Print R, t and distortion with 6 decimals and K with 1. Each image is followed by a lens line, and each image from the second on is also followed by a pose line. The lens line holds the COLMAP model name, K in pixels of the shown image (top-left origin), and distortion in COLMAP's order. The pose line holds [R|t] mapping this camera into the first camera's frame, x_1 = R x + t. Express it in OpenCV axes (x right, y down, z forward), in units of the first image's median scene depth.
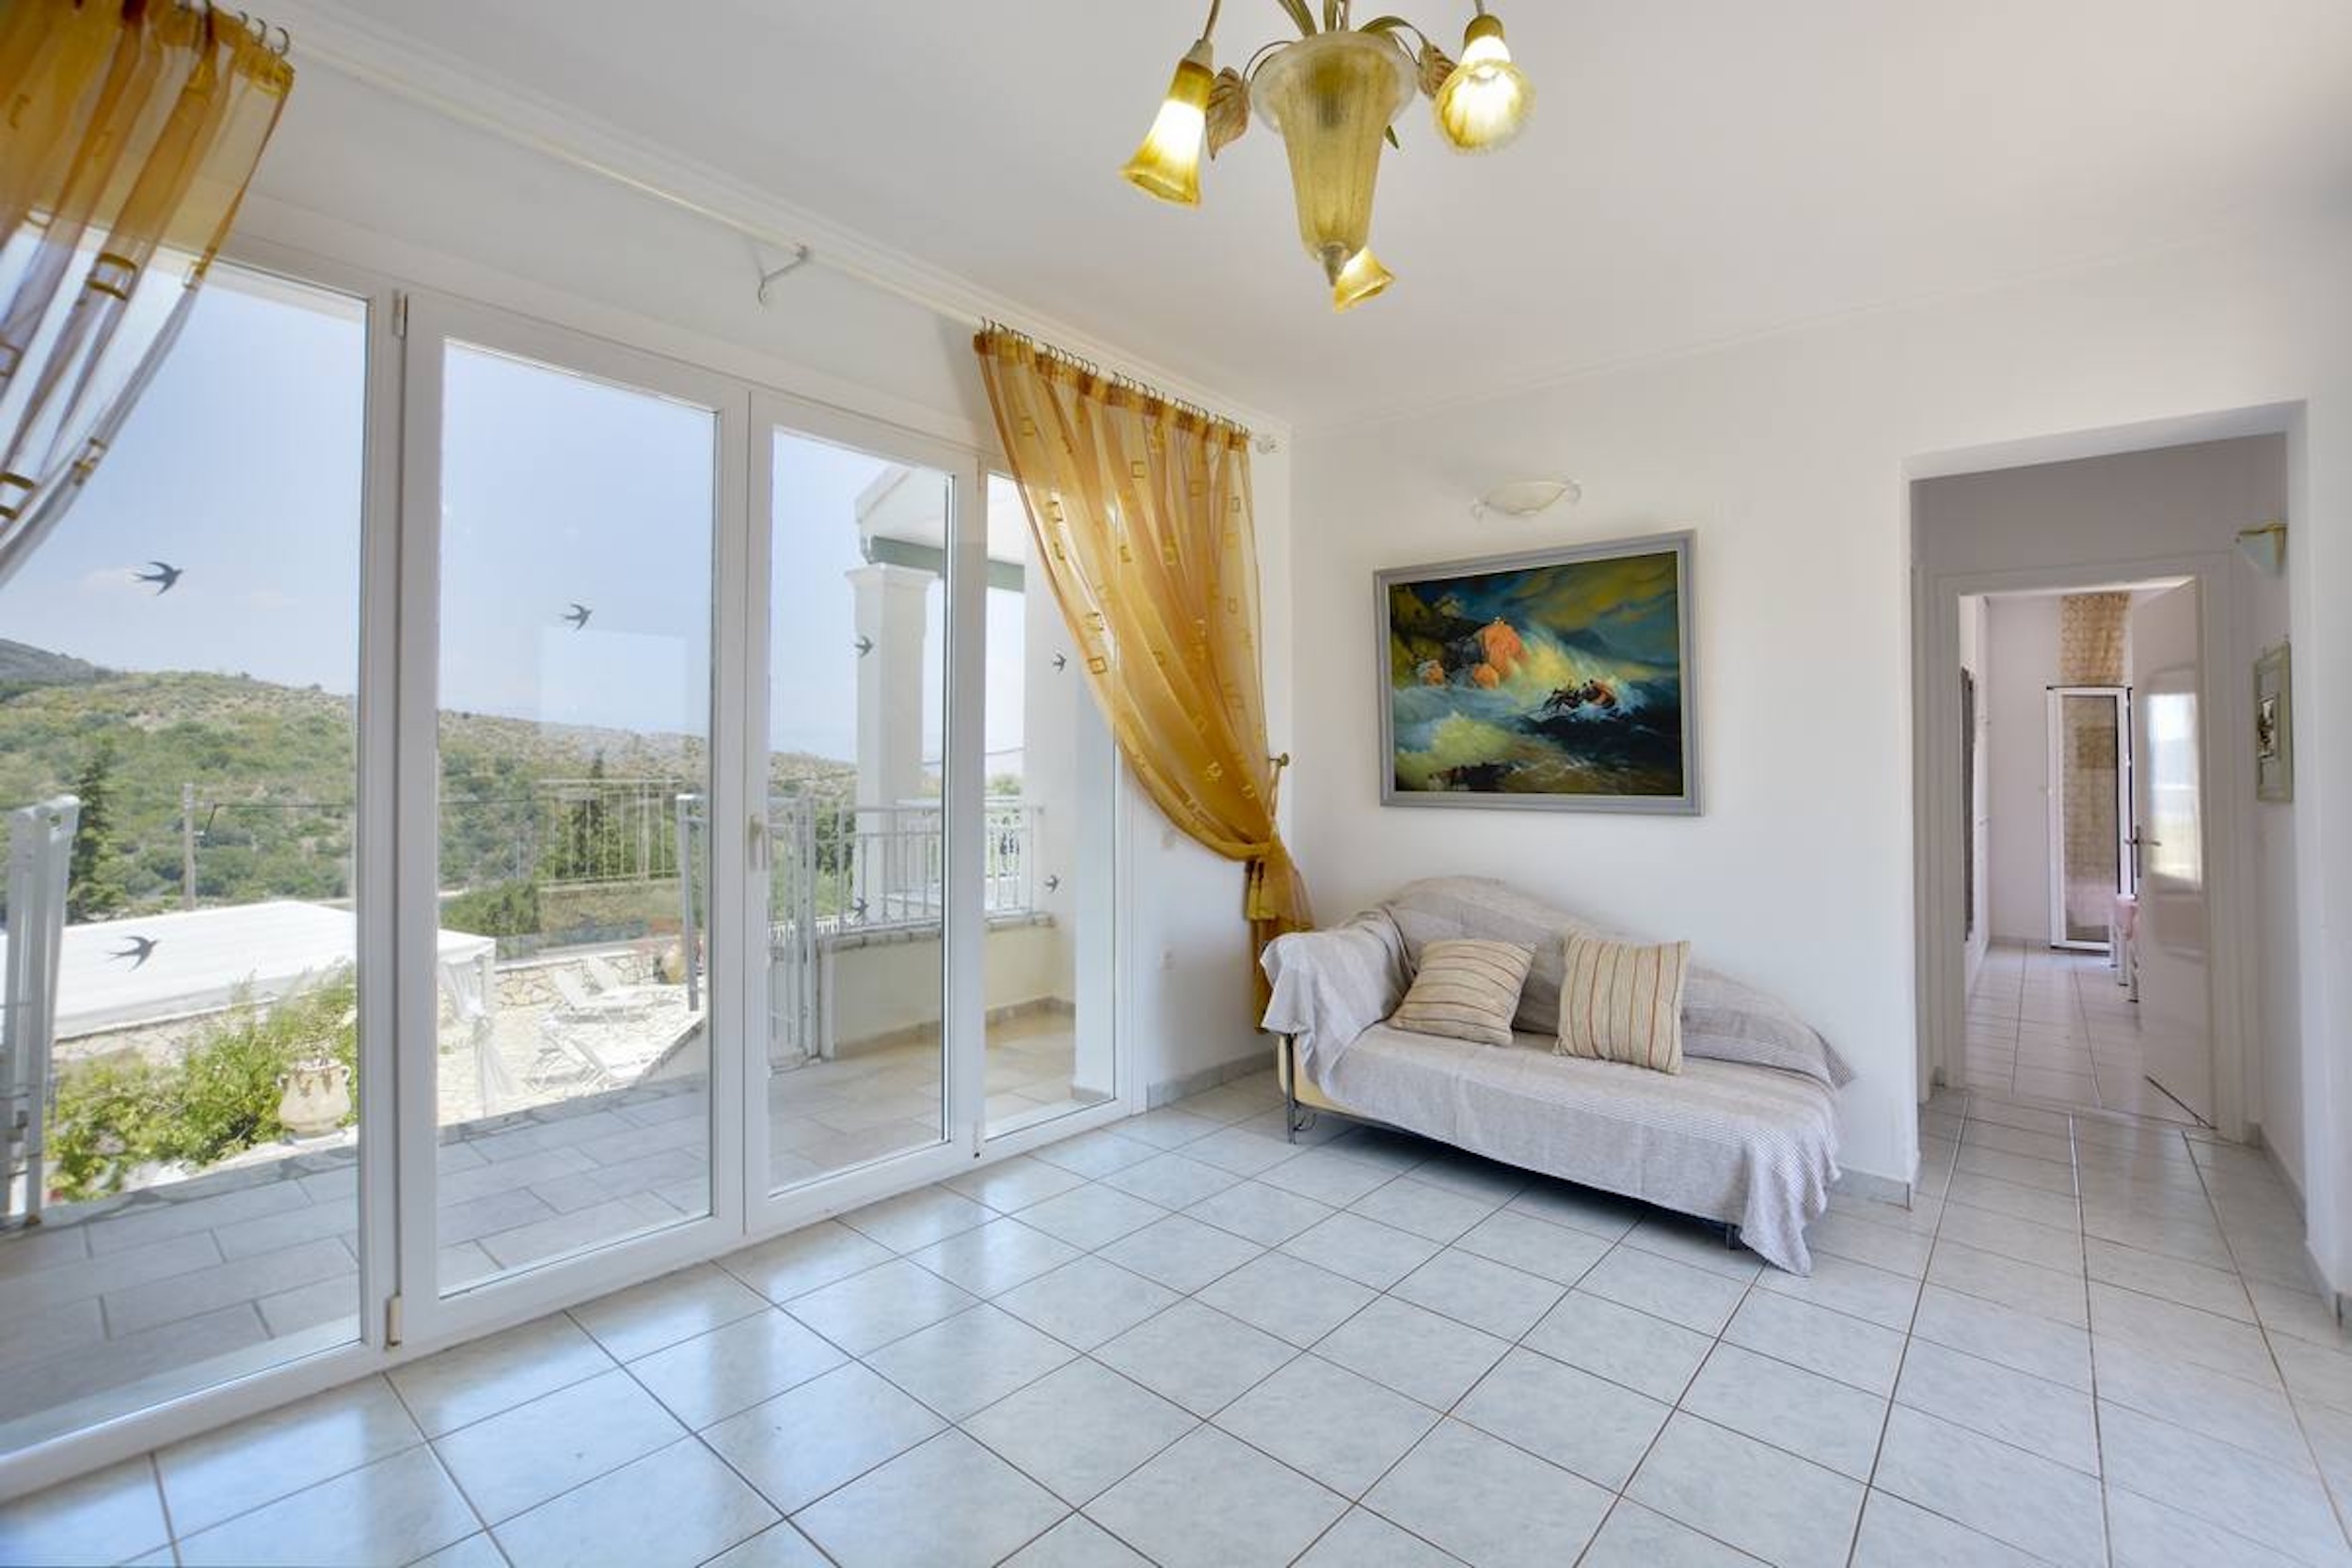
lens RADIAL K [[1063.3, 0, 1212.6], [0, 1063.3, 740.2], [0, 0, 1]] dist [-0.020075, 0.000839]
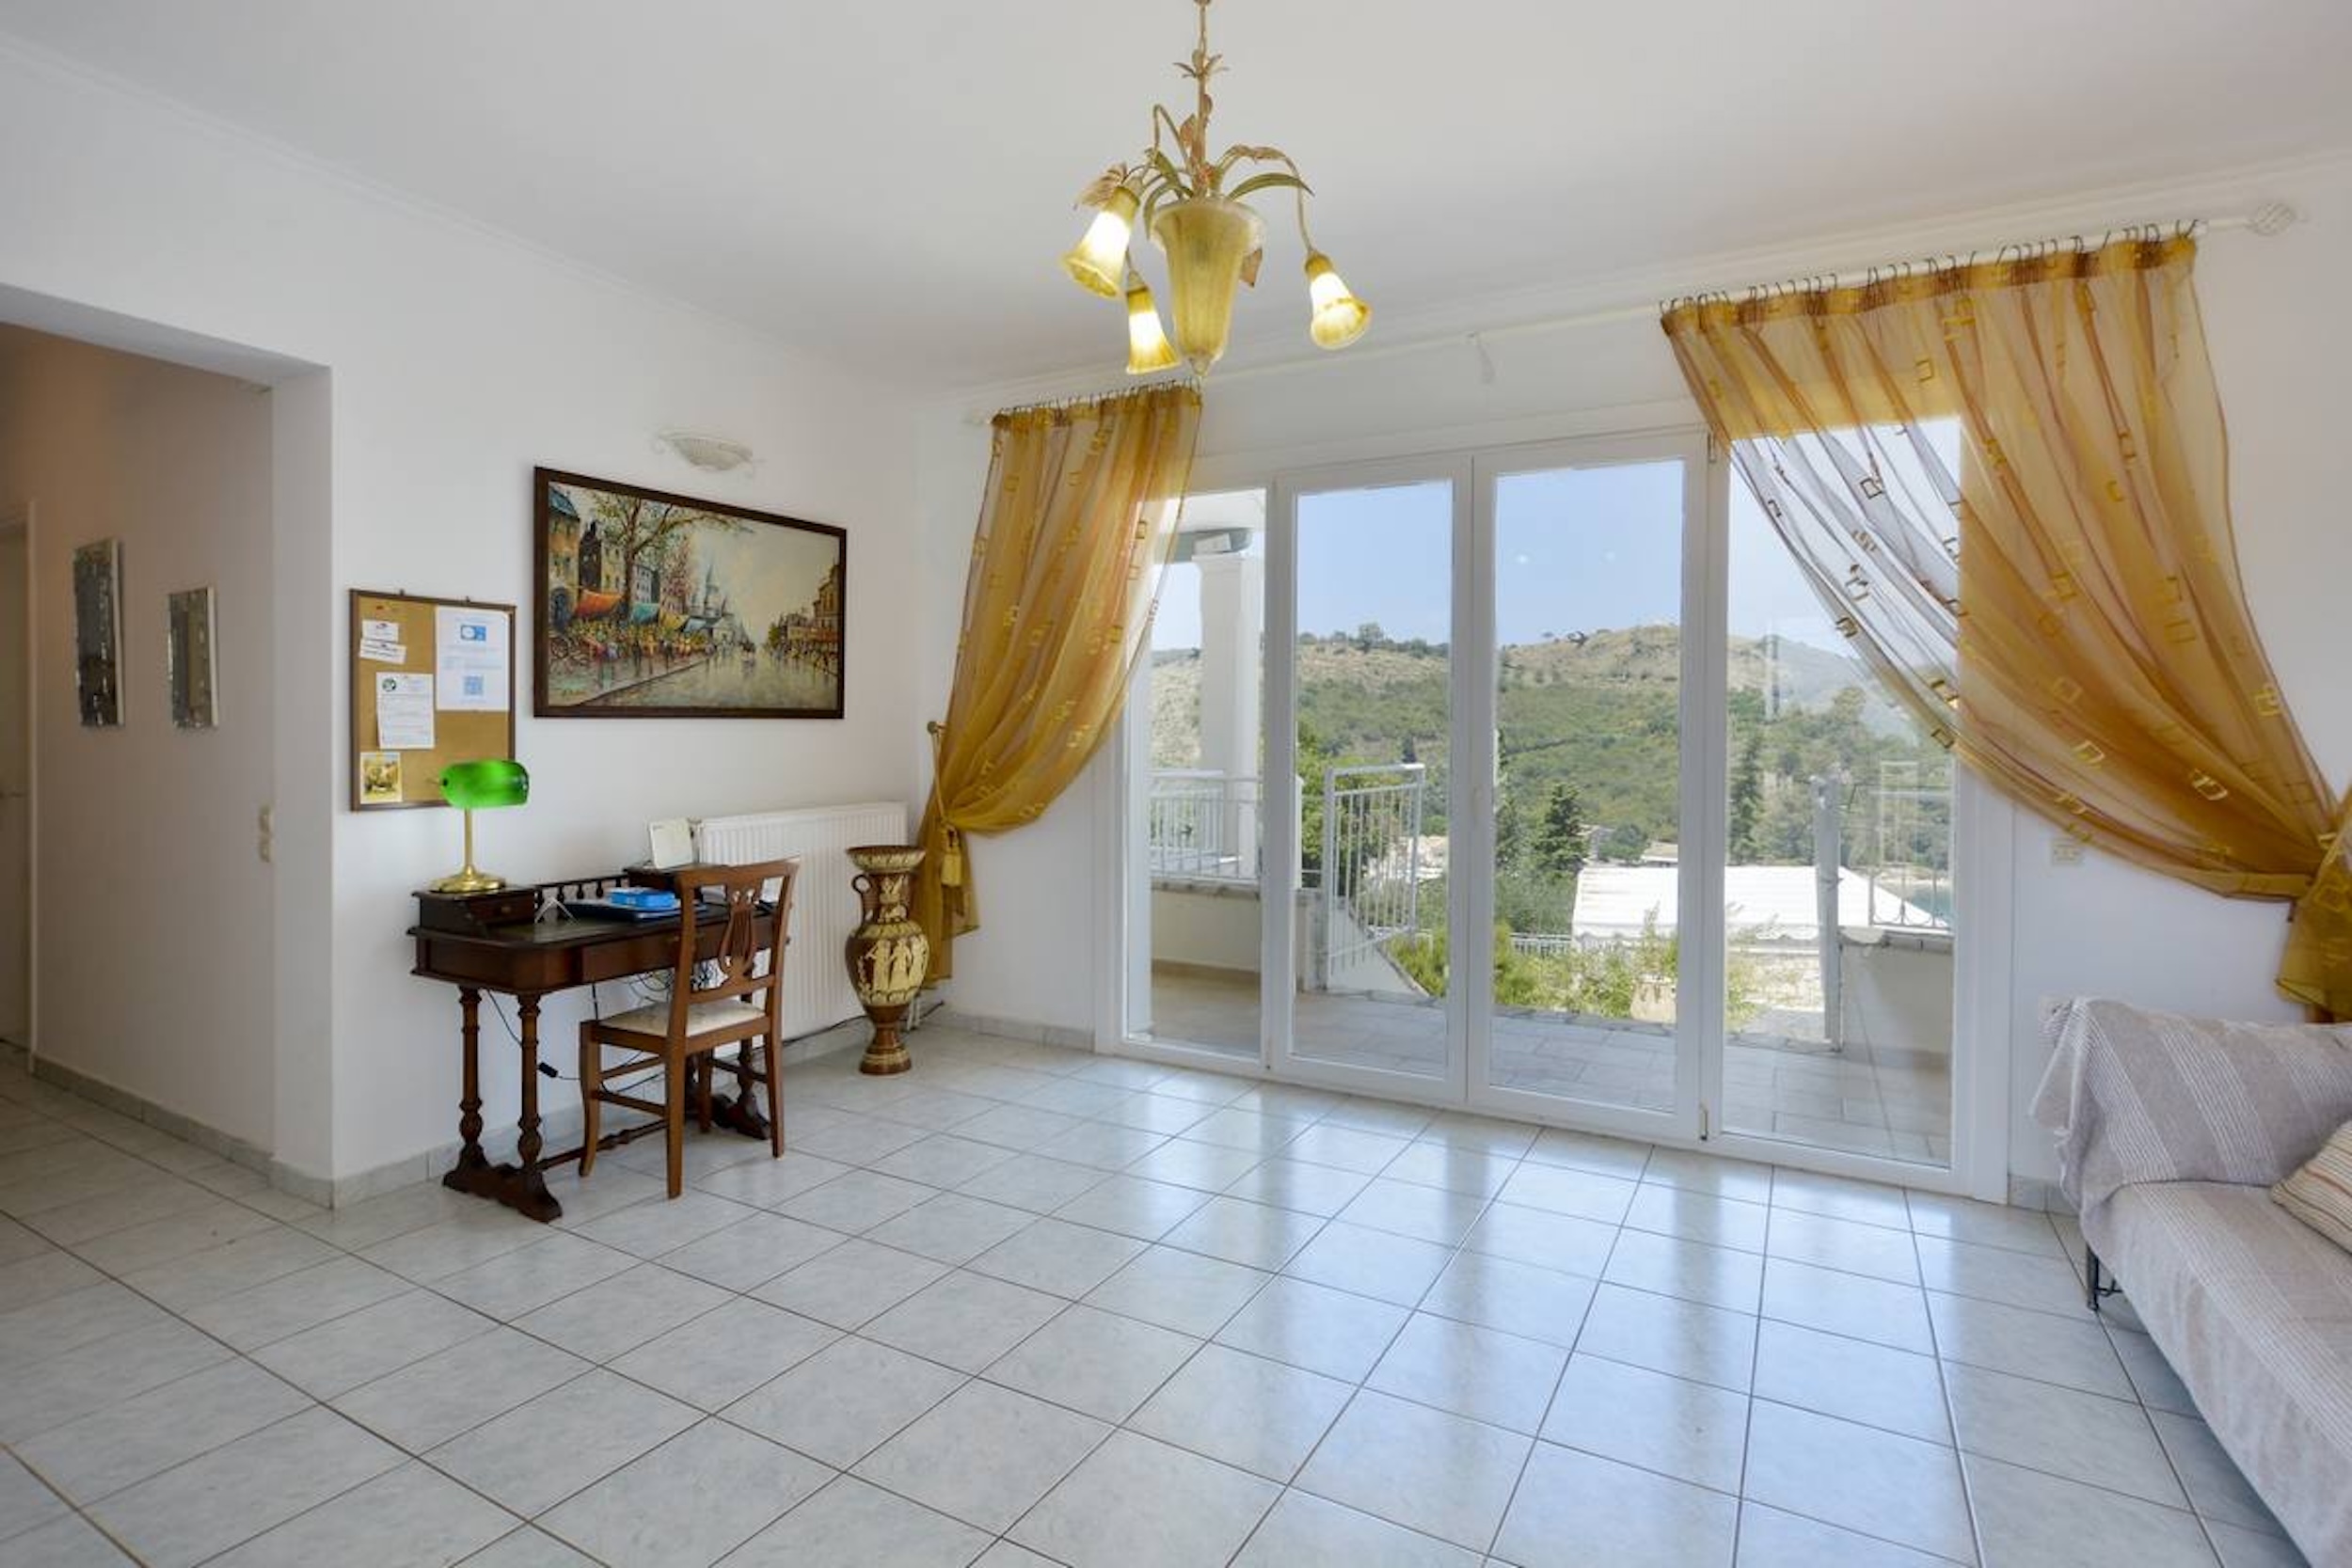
lens RADIAL K [[1121.7, 0, 1176.0], [0, 1121.7, 784.0], [0, 0, 1]] dist [-0.000033, -0.000110]
pose [[0.176886, 0.034624, -0.983622, 0.659637], [0.019605, 0.999059, 0.038692, 0.006331], [0.984036, -0.026128, 0.176041, 0.303468]]
